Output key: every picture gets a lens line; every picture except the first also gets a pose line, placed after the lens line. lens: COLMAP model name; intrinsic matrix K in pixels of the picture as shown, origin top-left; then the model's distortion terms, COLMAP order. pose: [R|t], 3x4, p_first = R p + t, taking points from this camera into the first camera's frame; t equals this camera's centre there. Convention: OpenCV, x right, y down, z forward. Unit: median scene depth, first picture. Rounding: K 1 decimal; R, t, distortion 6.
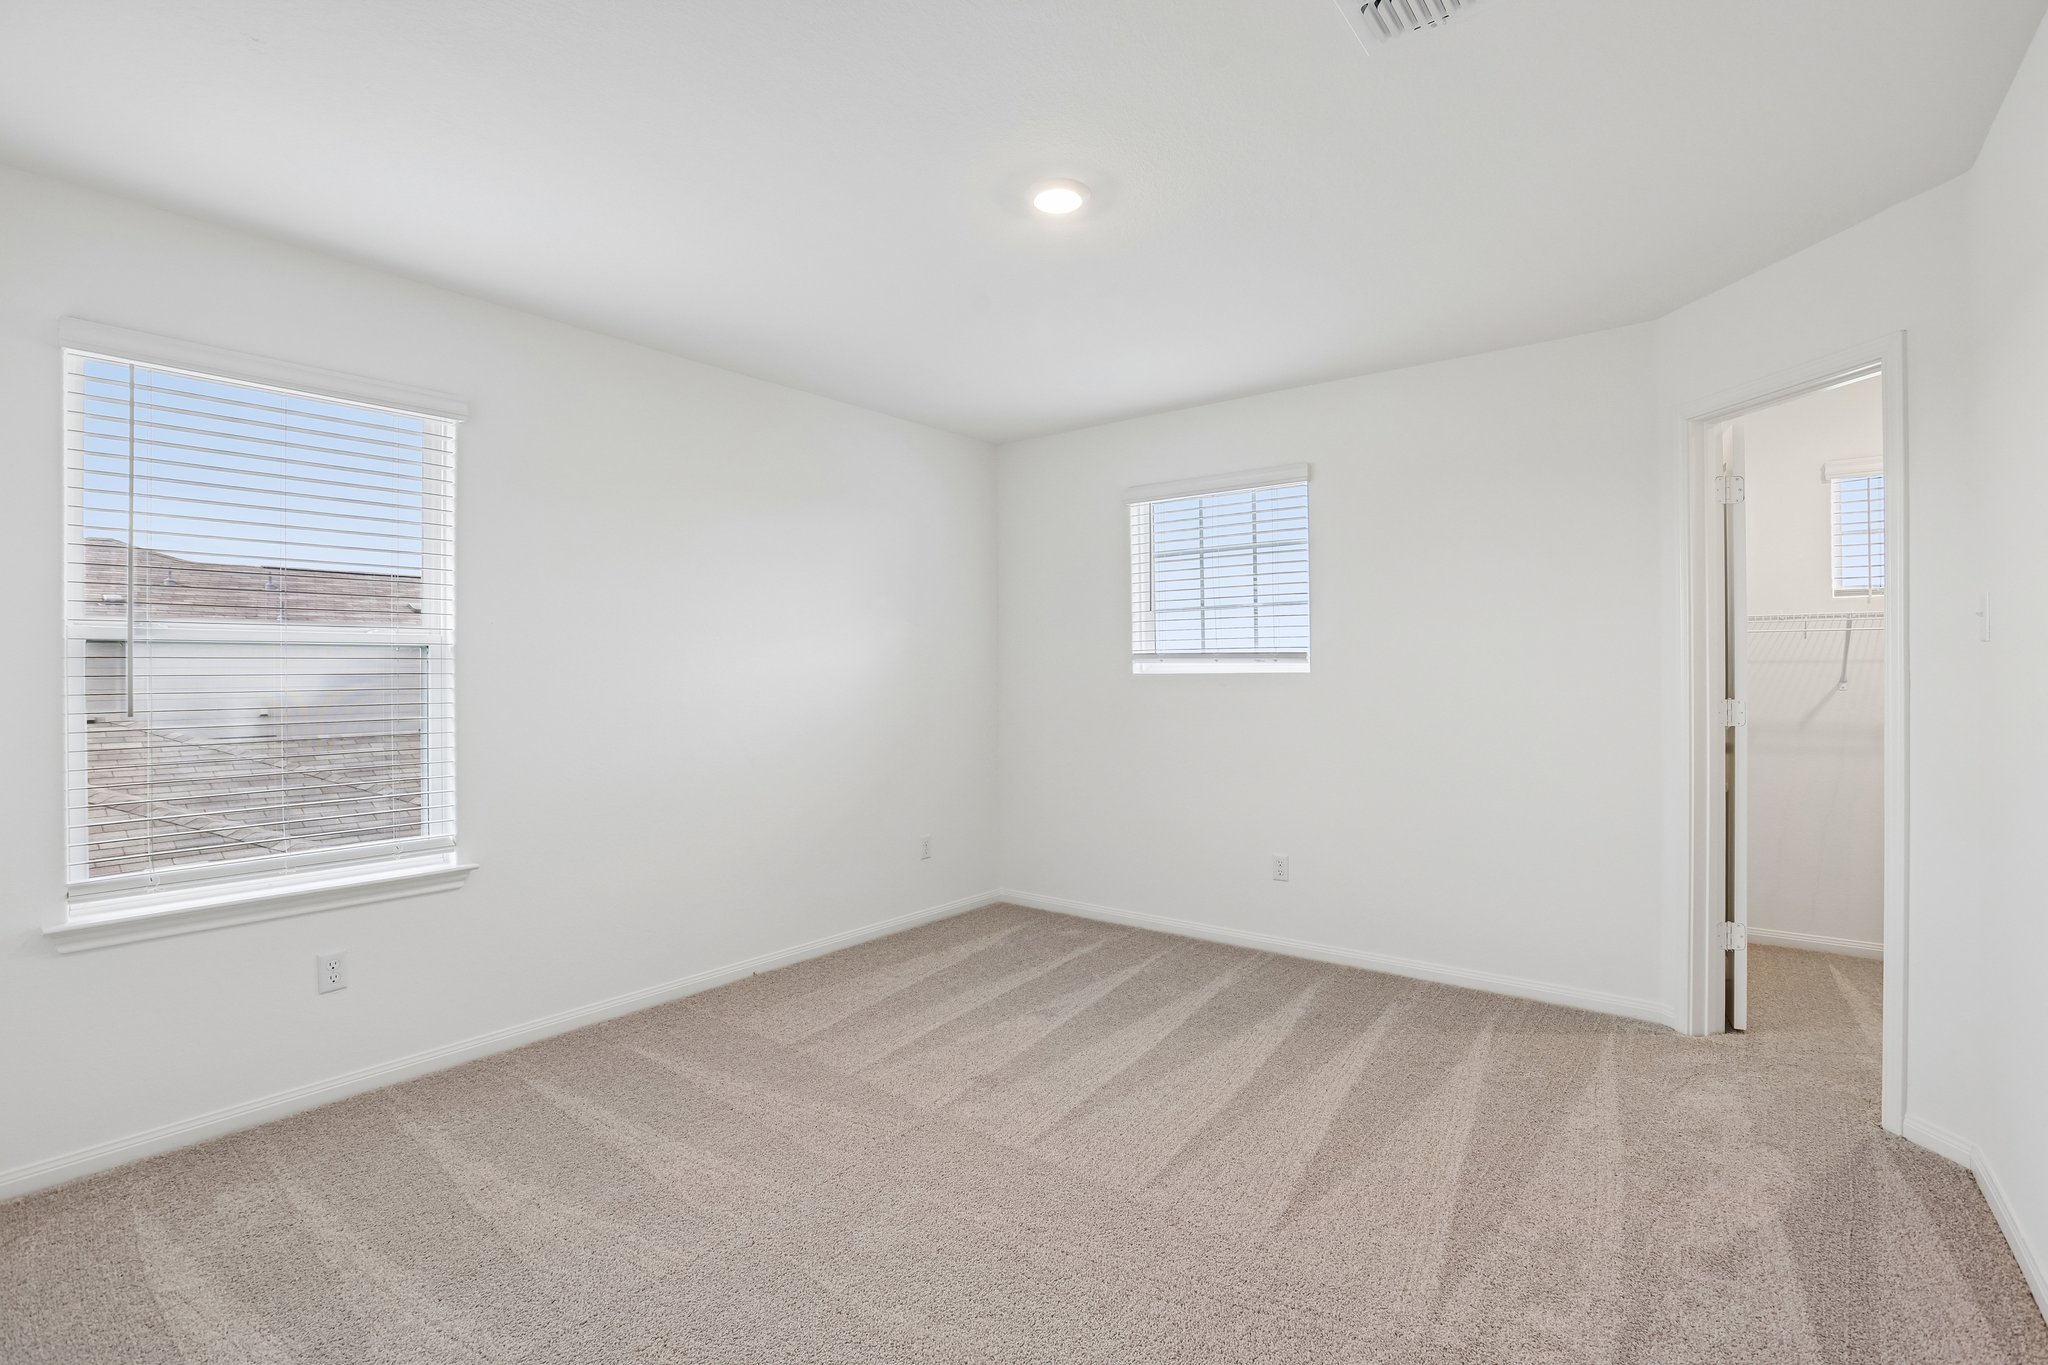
lens RADIAL K [[920.4, 0, 1028.8], [0, 920.4, 673.8], [0, 0, 1]] dist [-0.049709, 0.013456]
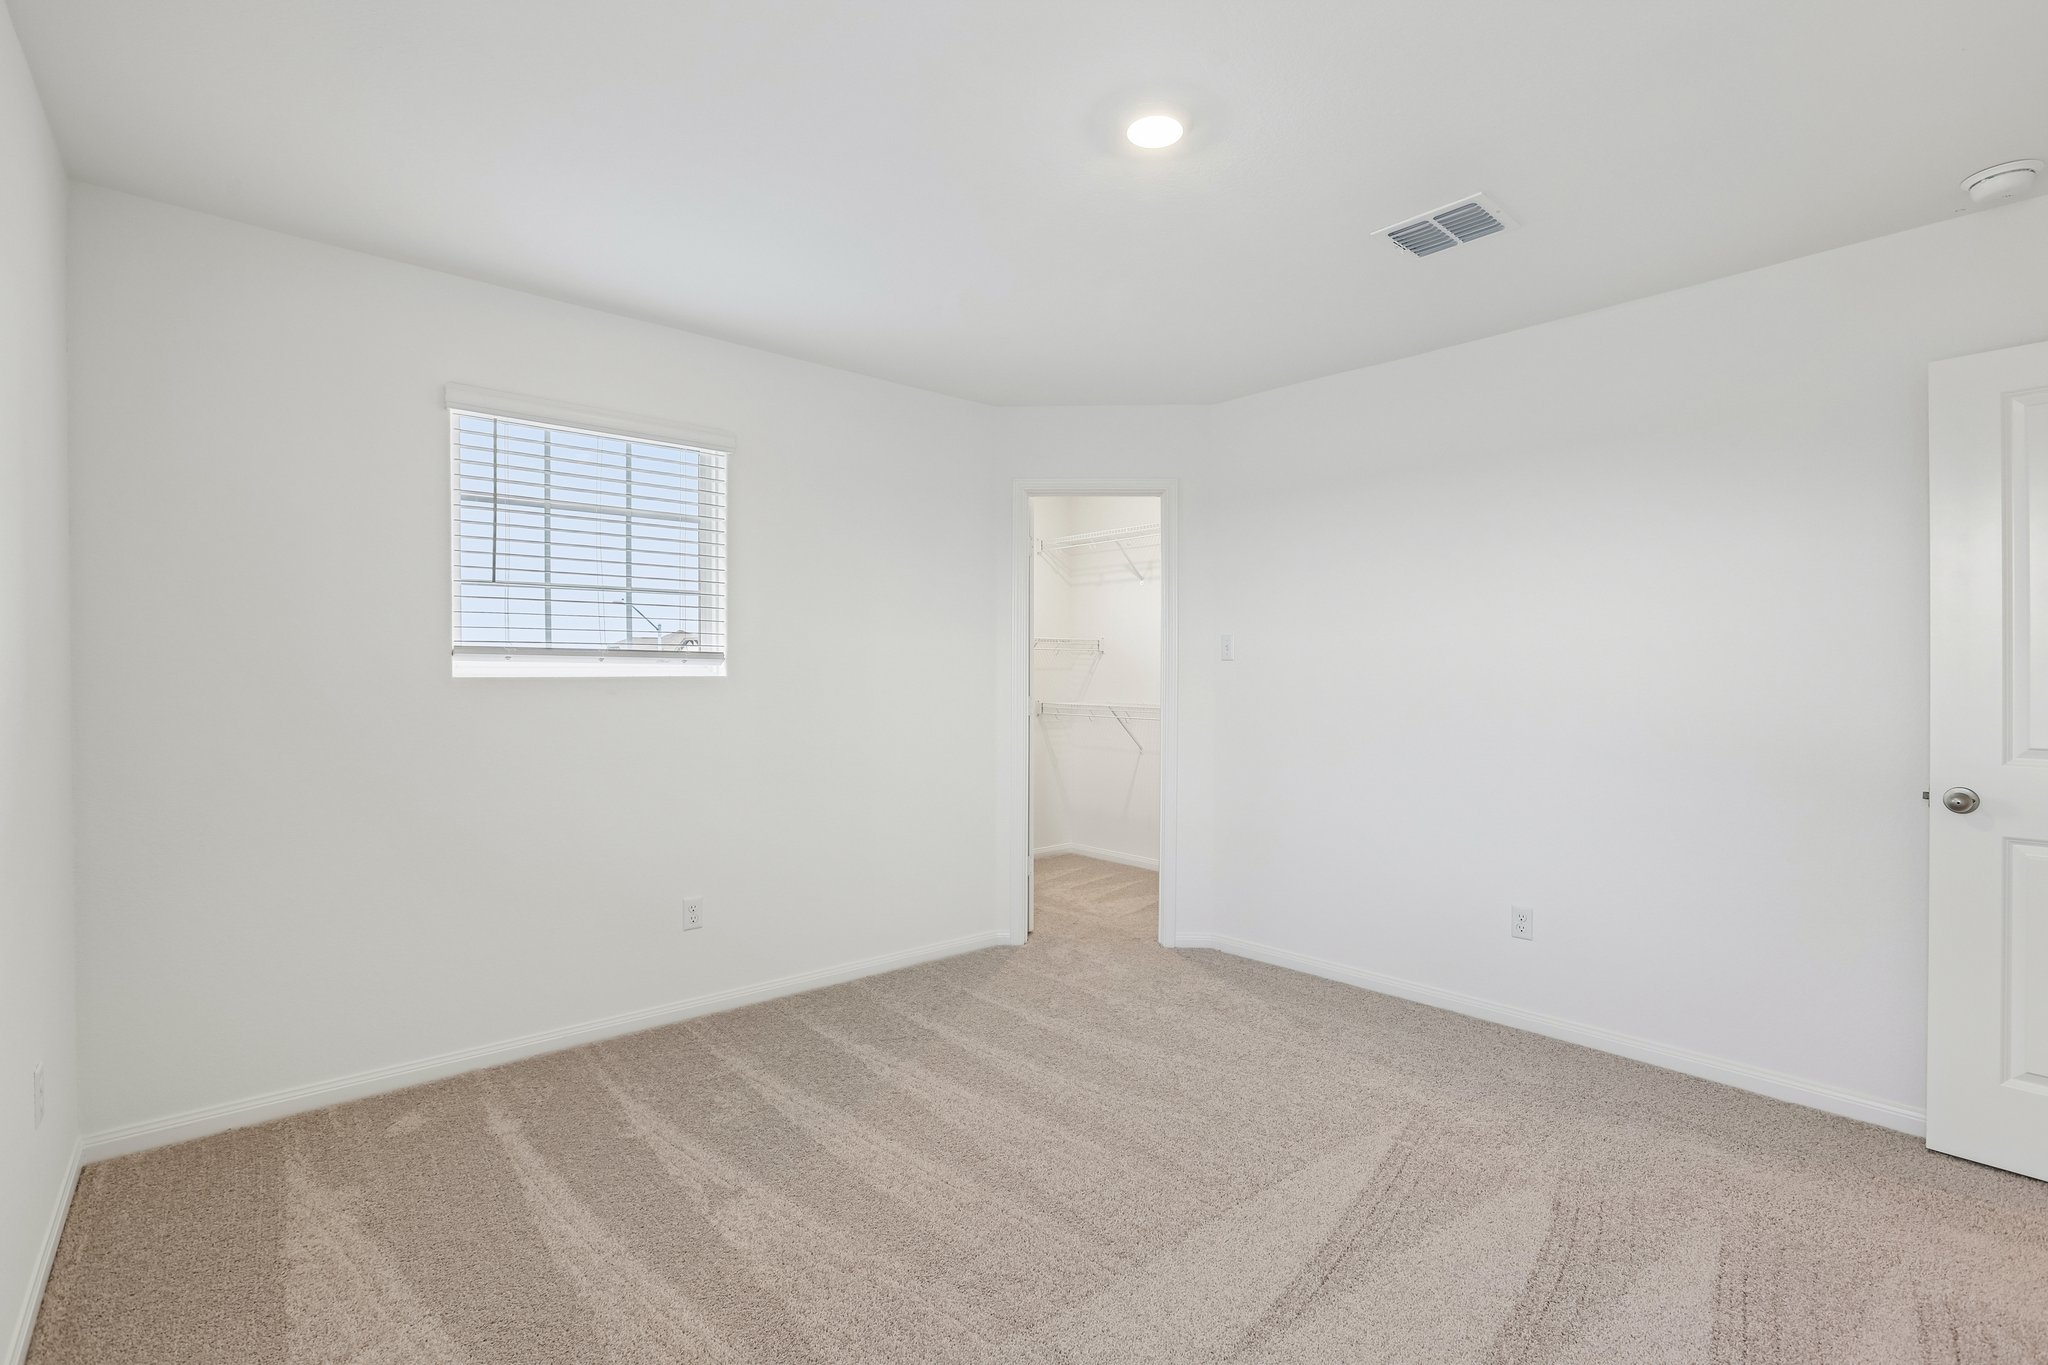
lens RADIAL K [[917.7, 0, 1029.6], [0, 917.7, 686.8], [0, 0, 1]] dist [-0.045495, 0.010480]
pose [[0.193821, -0.005997, 0.981019, -0.457798], [0.005042, 0.999974, 0.005117, 0.005830], [-0.981024, 0.003954, 0.193846, 0.534731]]
